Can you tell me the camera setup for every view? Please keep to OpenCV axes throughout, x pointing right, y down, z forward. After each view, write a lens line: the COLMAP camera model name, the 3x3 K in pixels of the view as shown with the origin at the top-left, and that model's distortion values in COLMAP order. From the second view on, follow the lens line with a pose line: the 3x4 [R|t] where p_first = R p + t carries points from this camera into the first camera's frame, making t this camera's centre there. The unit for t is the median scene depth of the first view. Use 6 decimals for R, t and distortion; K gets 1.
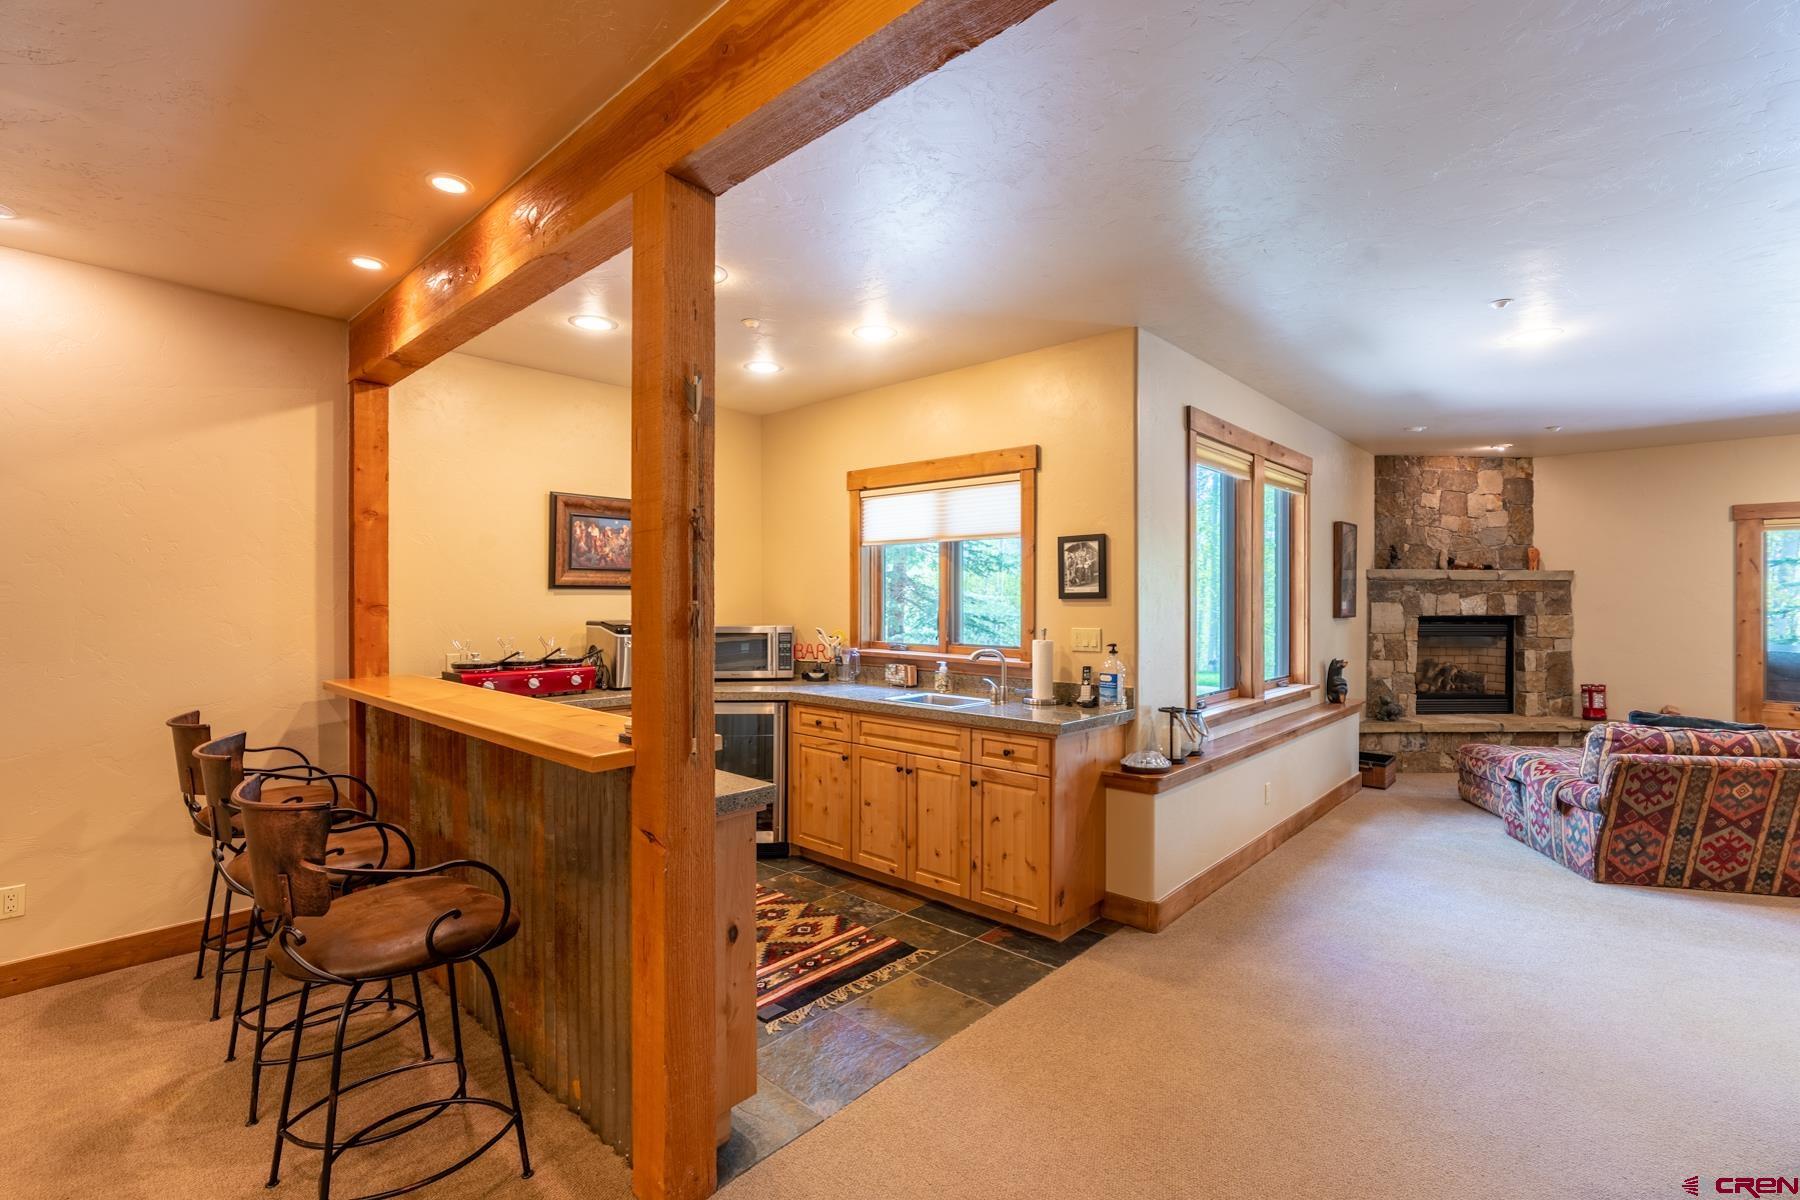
lens RADIAL K [[822.5, 0, 903.3], [0, 822.5, 597.9], [0, 0, 1]] dist [-0.011099, 0.005850]
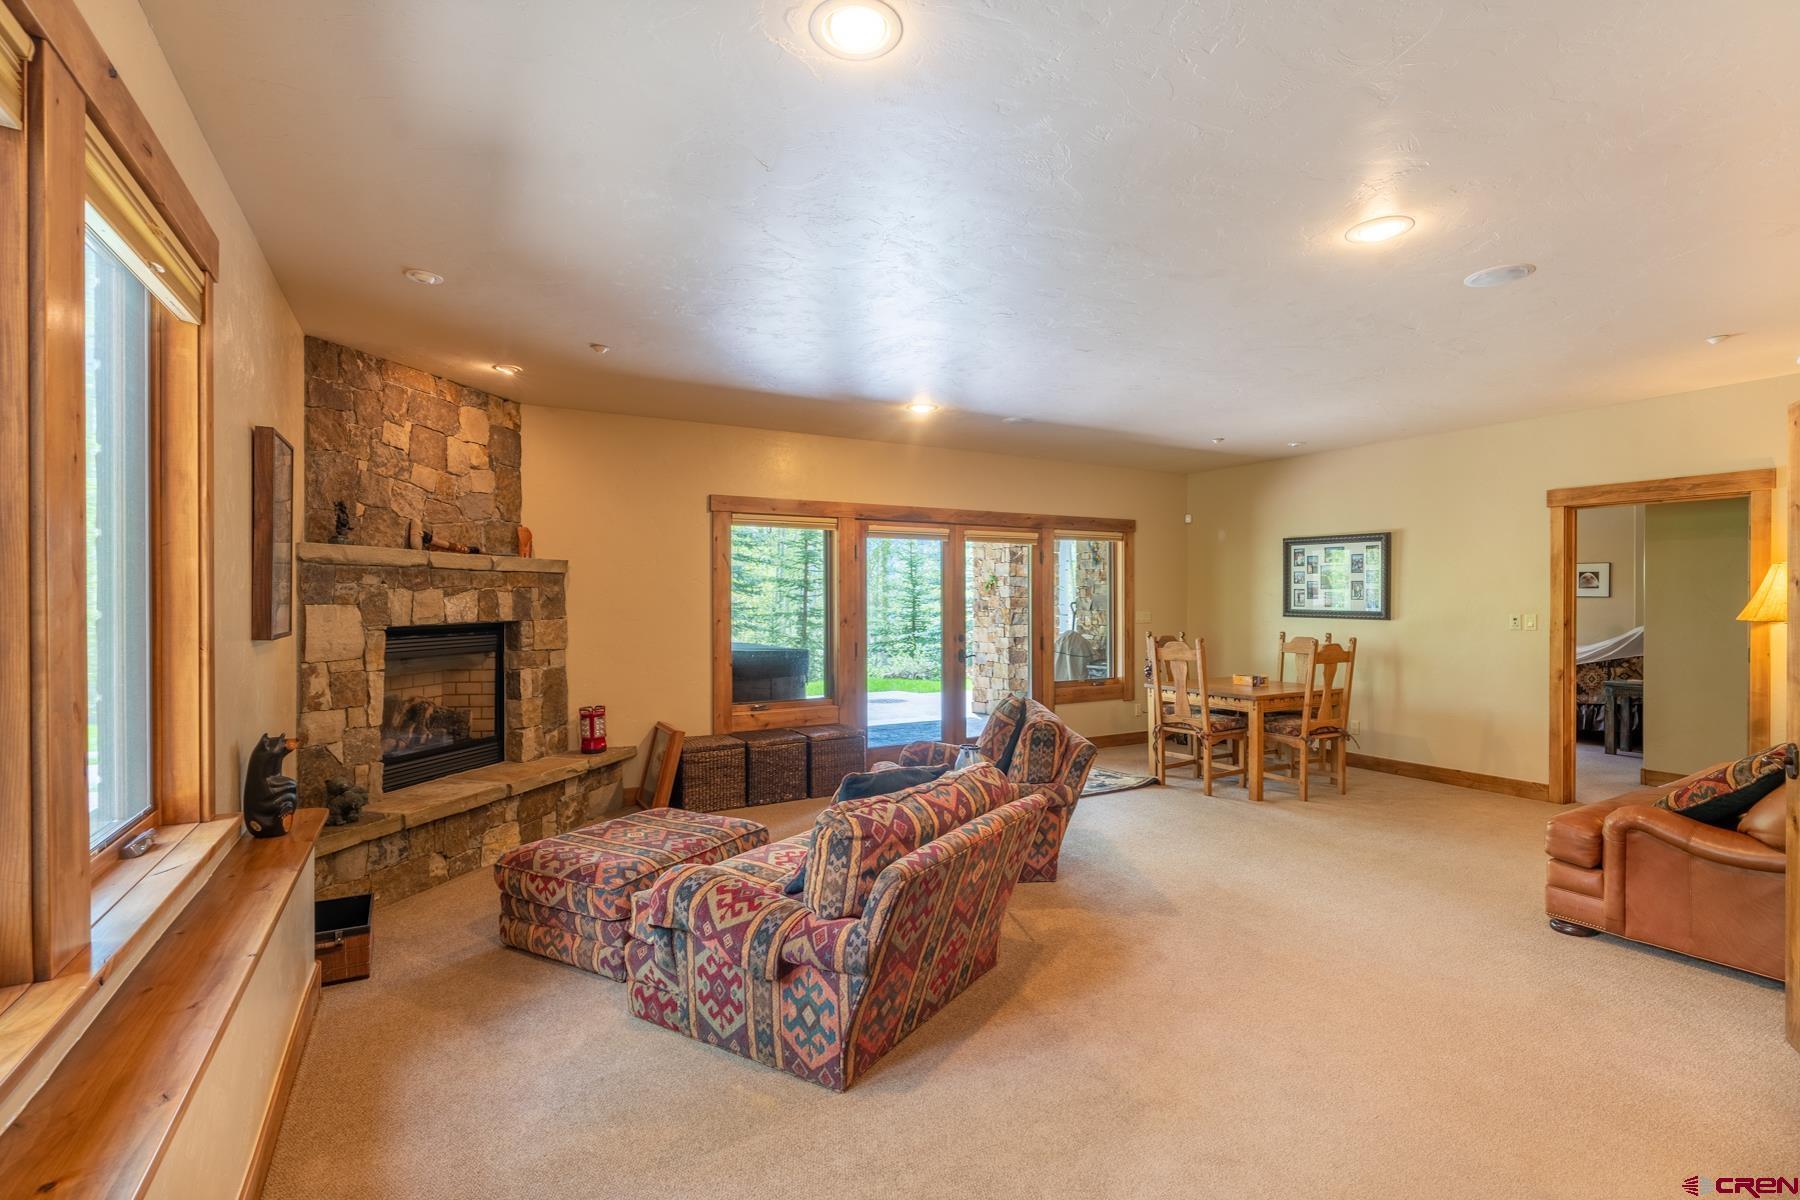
lens RADIAL K [[822.5, 0, 898.5], [0, 822.5, 597.7], [0, 0, 1]] dist [-0.011099, 0.005850]
pose [[0.314274, -0.002381, 0.949329, 0.187428], [0.001688, 0.999997, 0.001949, 0.000508], [-0.949331, 0.000990, 0.314277, 0.467062]]
